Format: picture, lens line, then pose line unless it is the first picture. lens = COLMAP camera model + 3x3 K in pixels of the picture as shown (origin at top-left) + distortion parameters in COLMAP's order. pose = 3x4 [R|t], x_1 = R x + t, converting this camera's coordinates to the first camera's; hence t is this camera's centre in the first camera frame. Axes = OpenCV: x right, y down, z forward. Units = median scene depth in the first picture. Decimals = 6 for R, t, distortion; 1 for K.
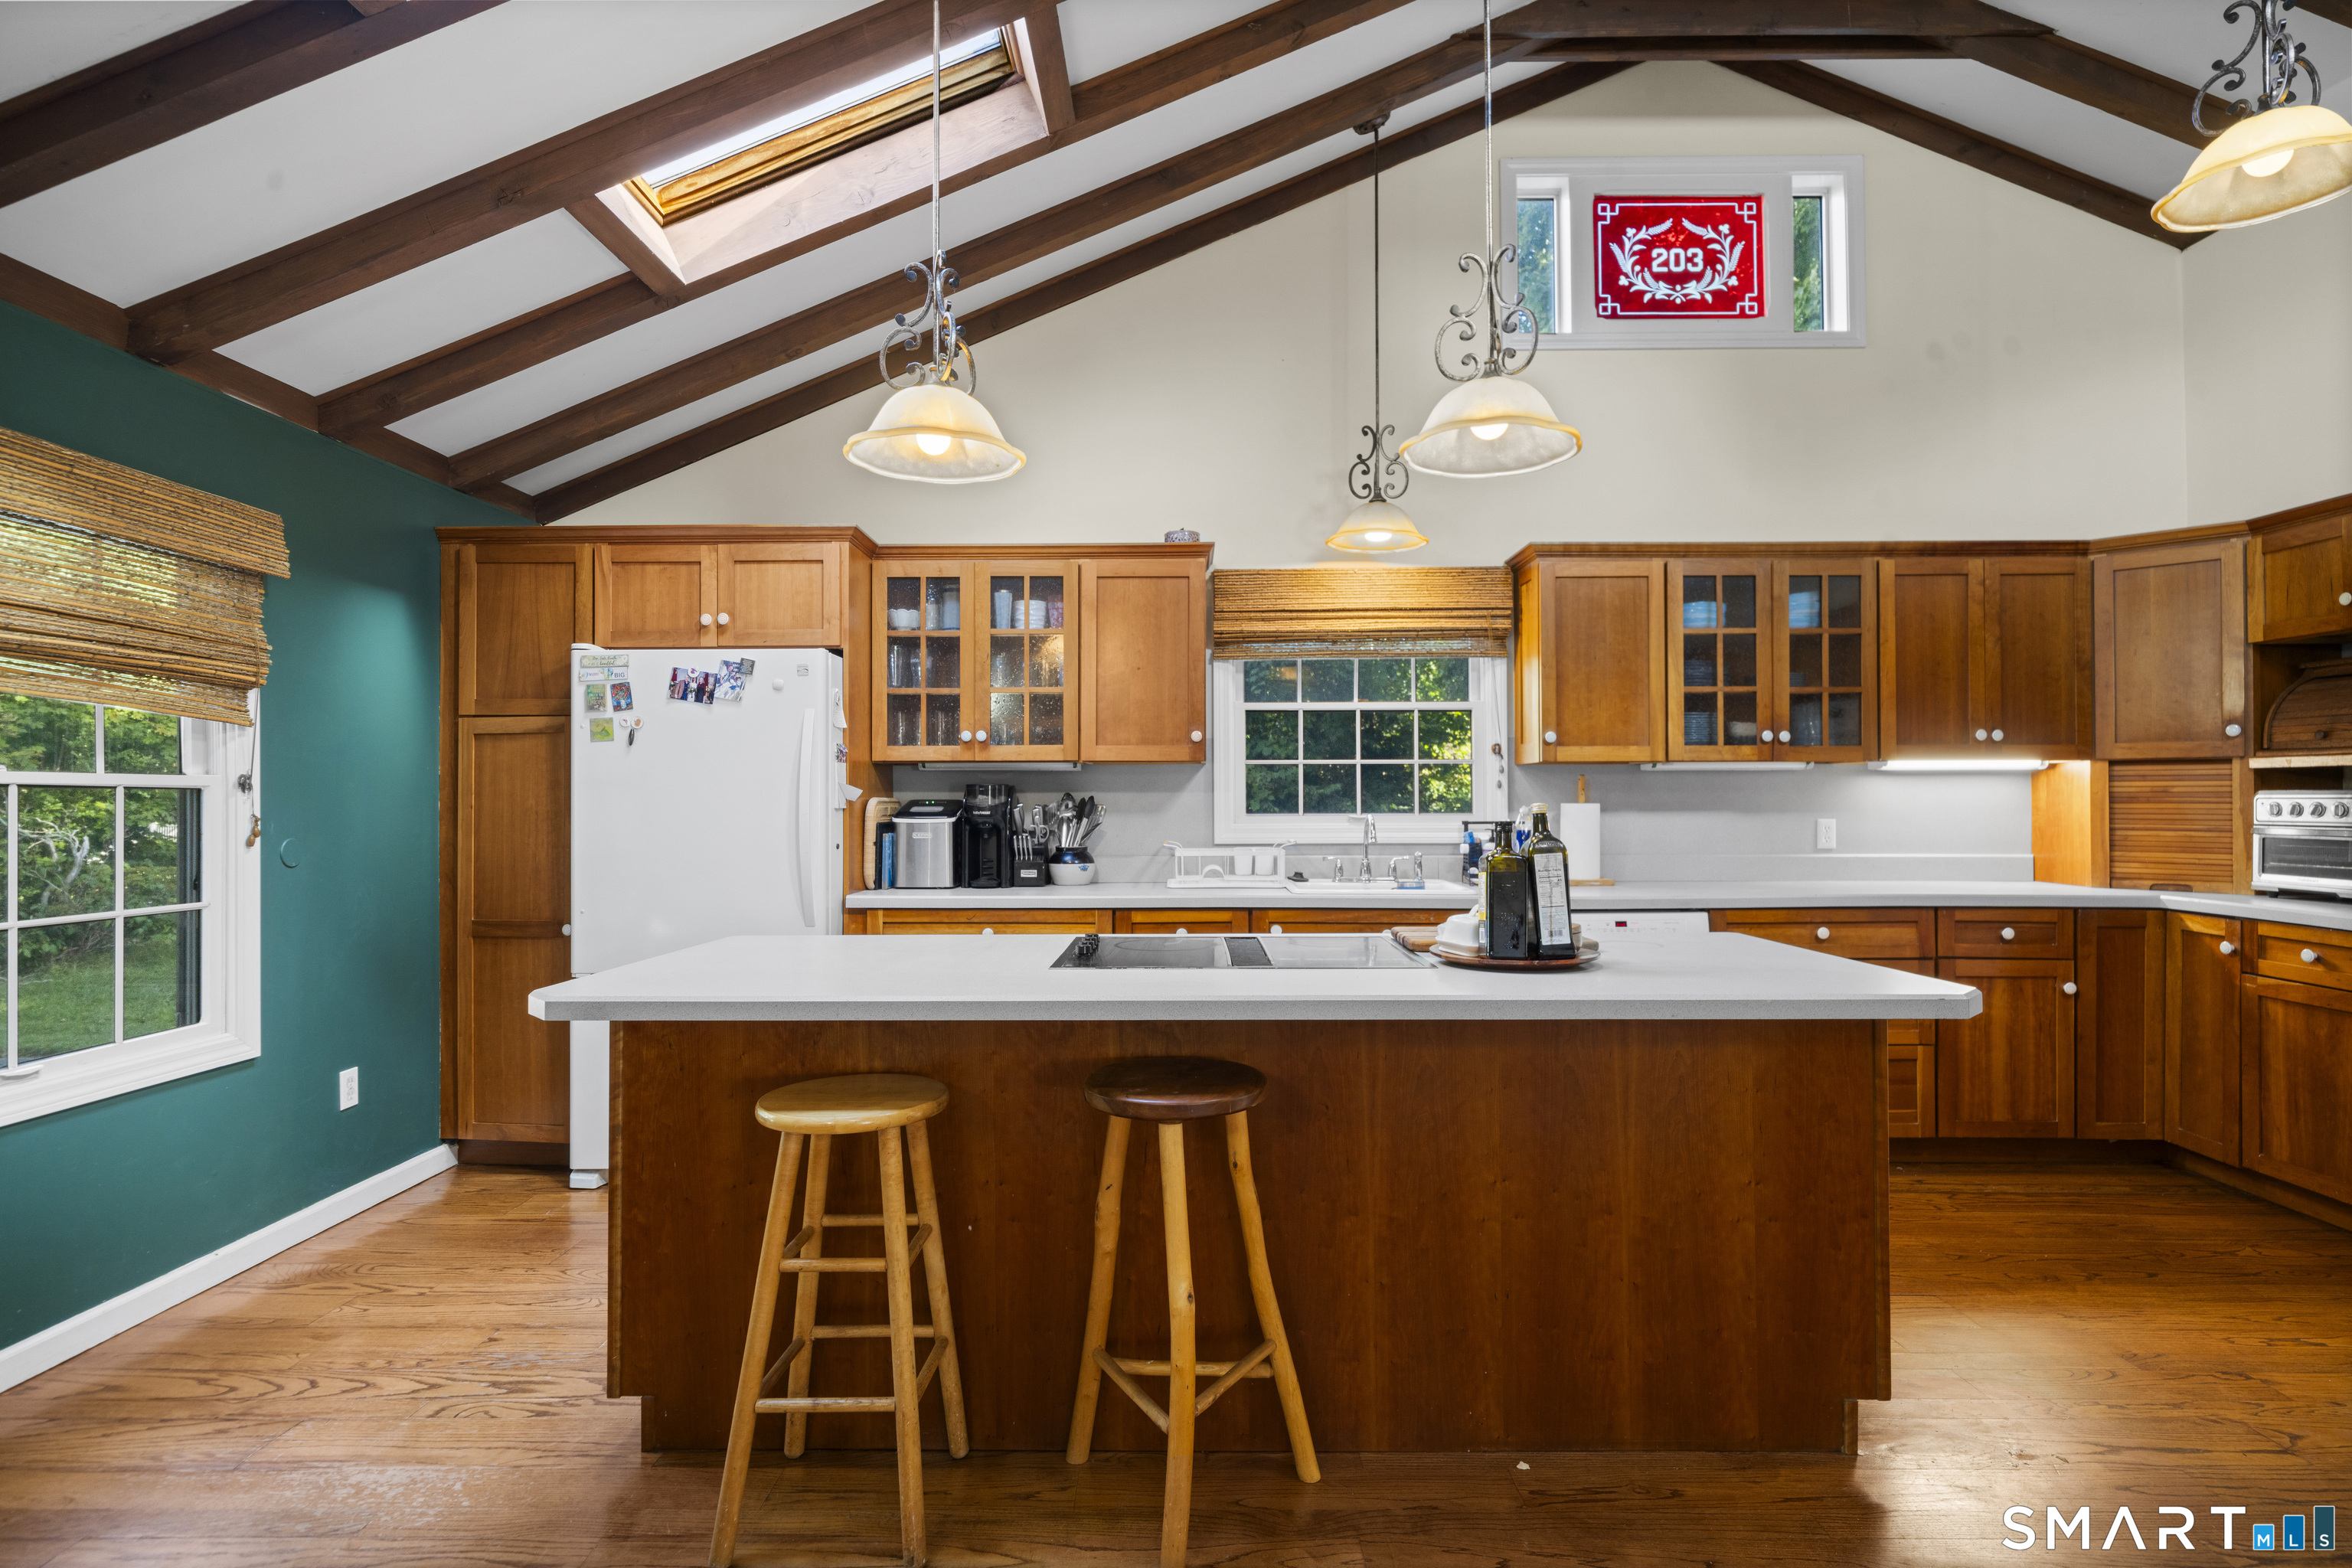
lens RADIAL K [[1204.0, 0, 1158.5], [0, 1204.0, 790.8], [0, 0, 1]] dist [0.003137, 0.001437]
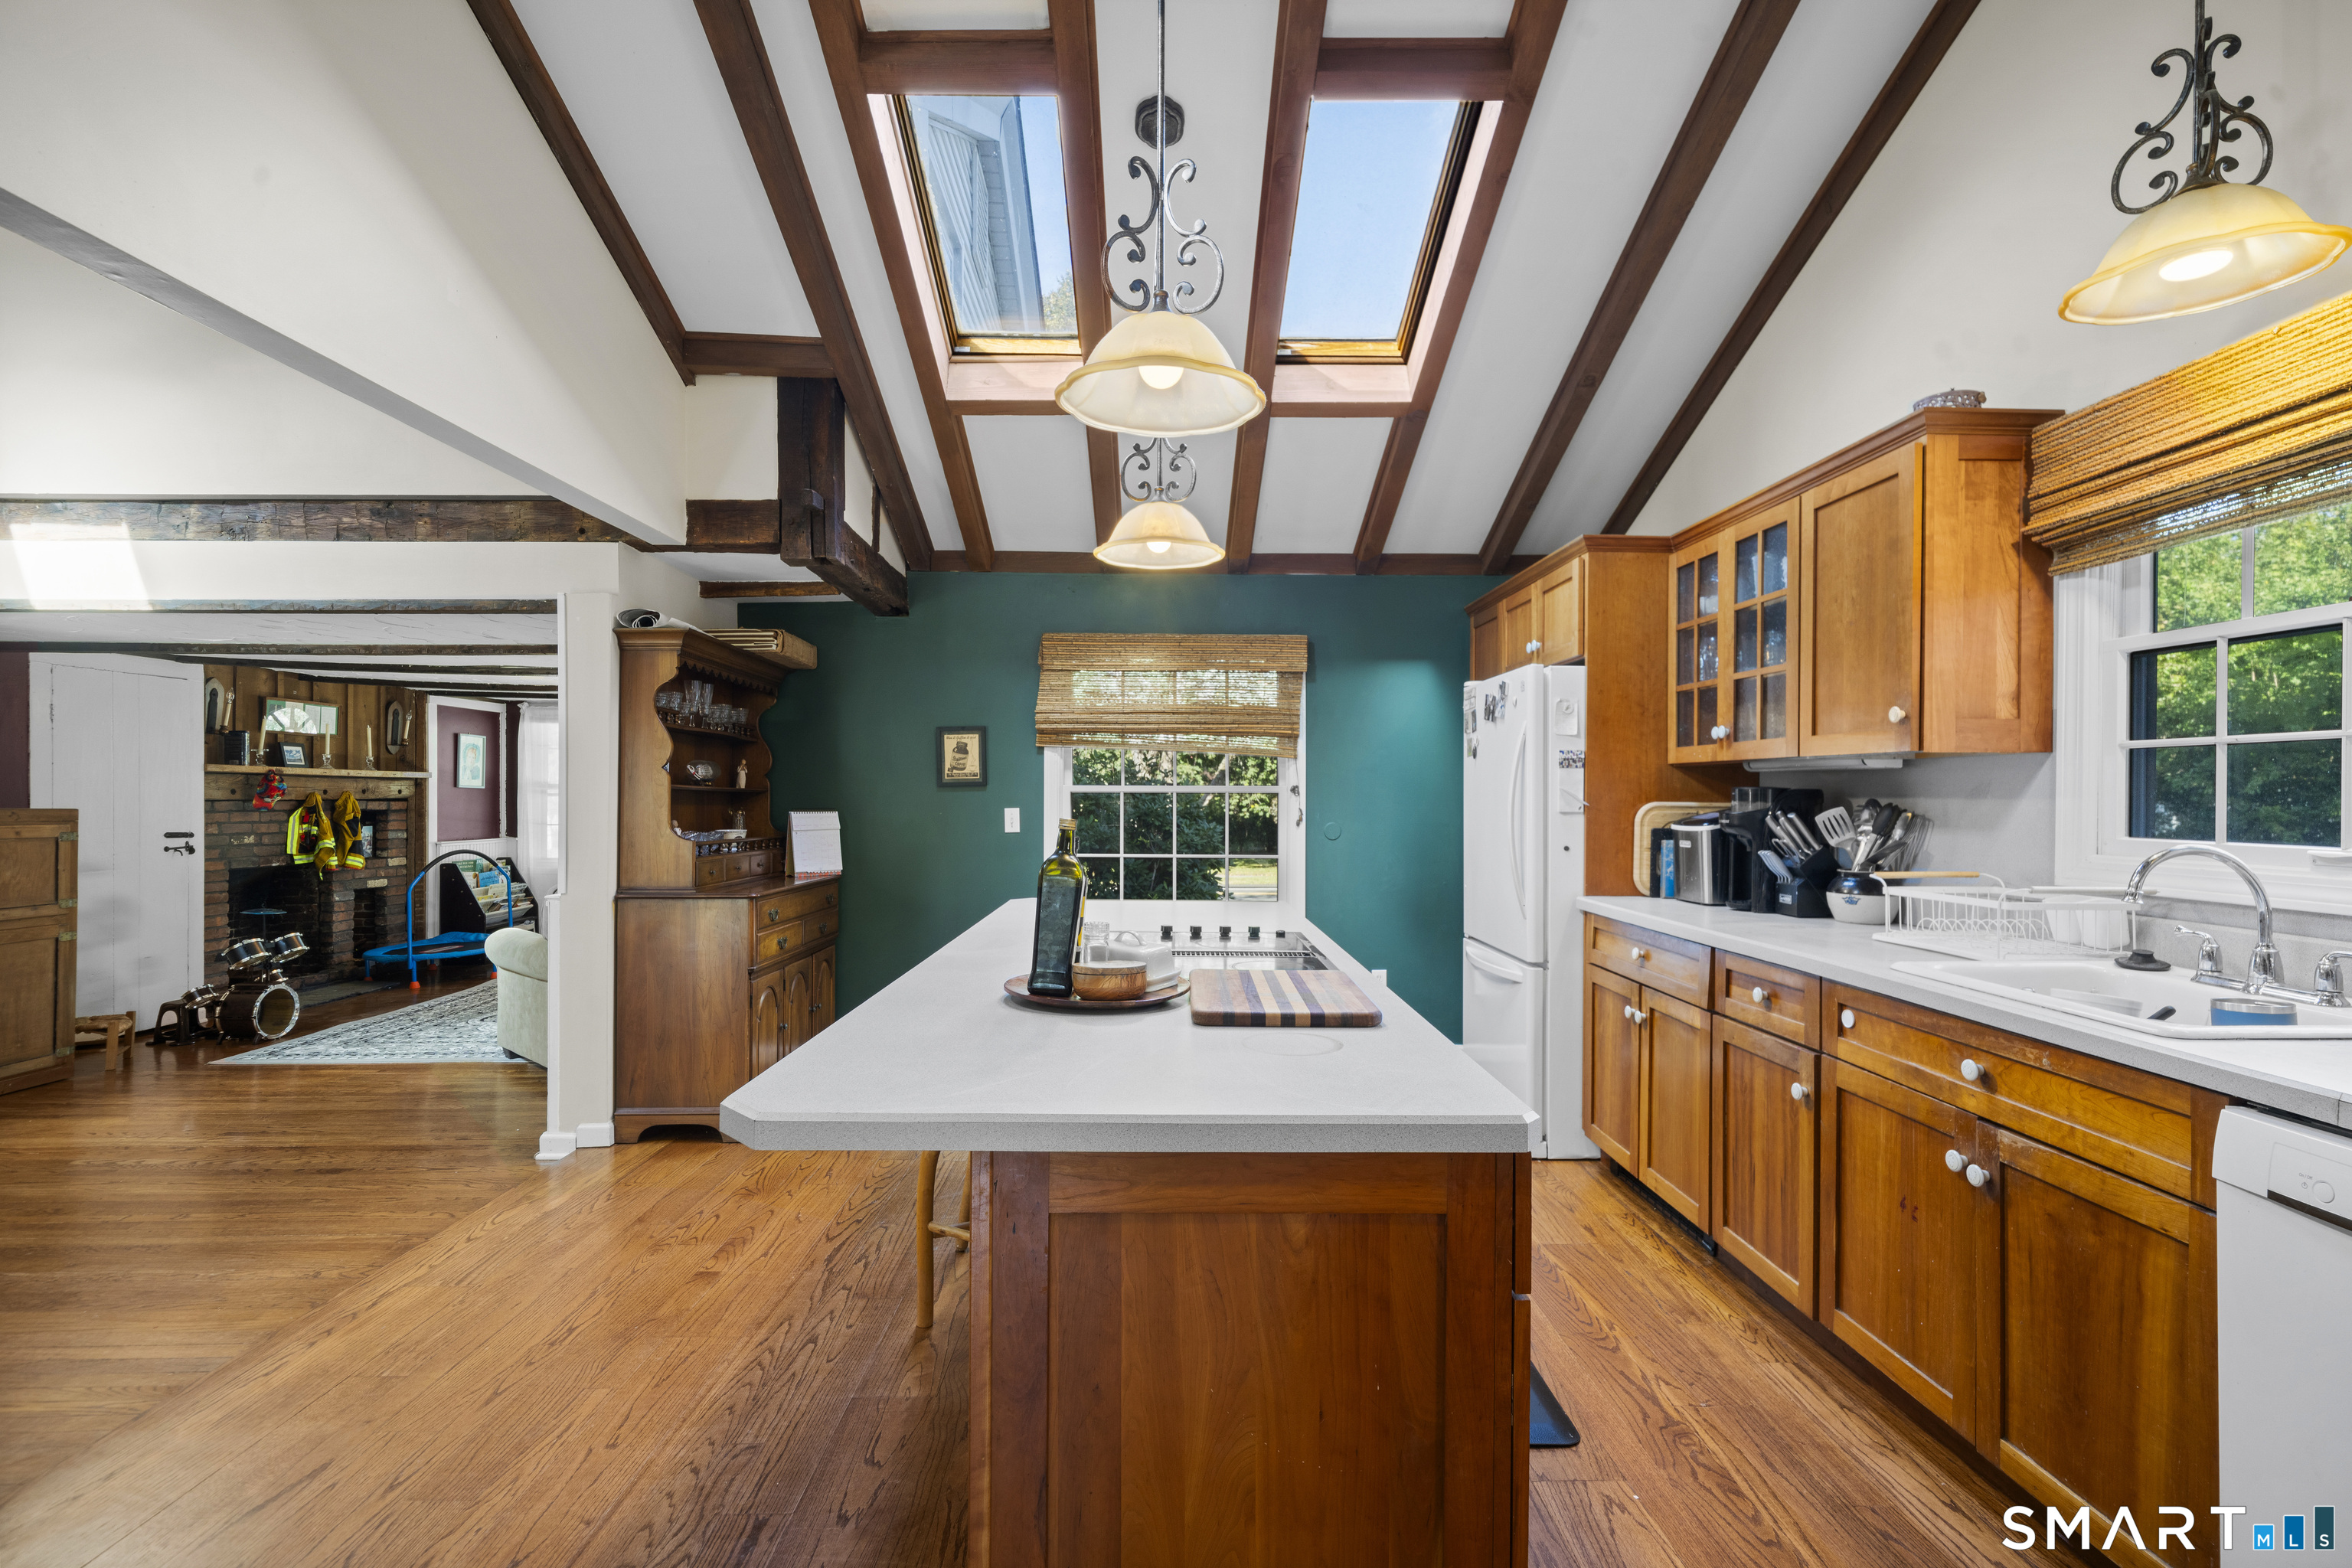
lens RADIAL K [[1067.0, 0, 1177.1], [0, 1067.0, 802.7], [0, 0, 1]] dist [0.001772, -0.001204]
pose [[0.019497, 0.011322, -0.999746, 0.603669], [0.004357, 0.999925, 0.011409, -0.005205], [0.999800, -0.004578, 0.019446, 0.591240]]
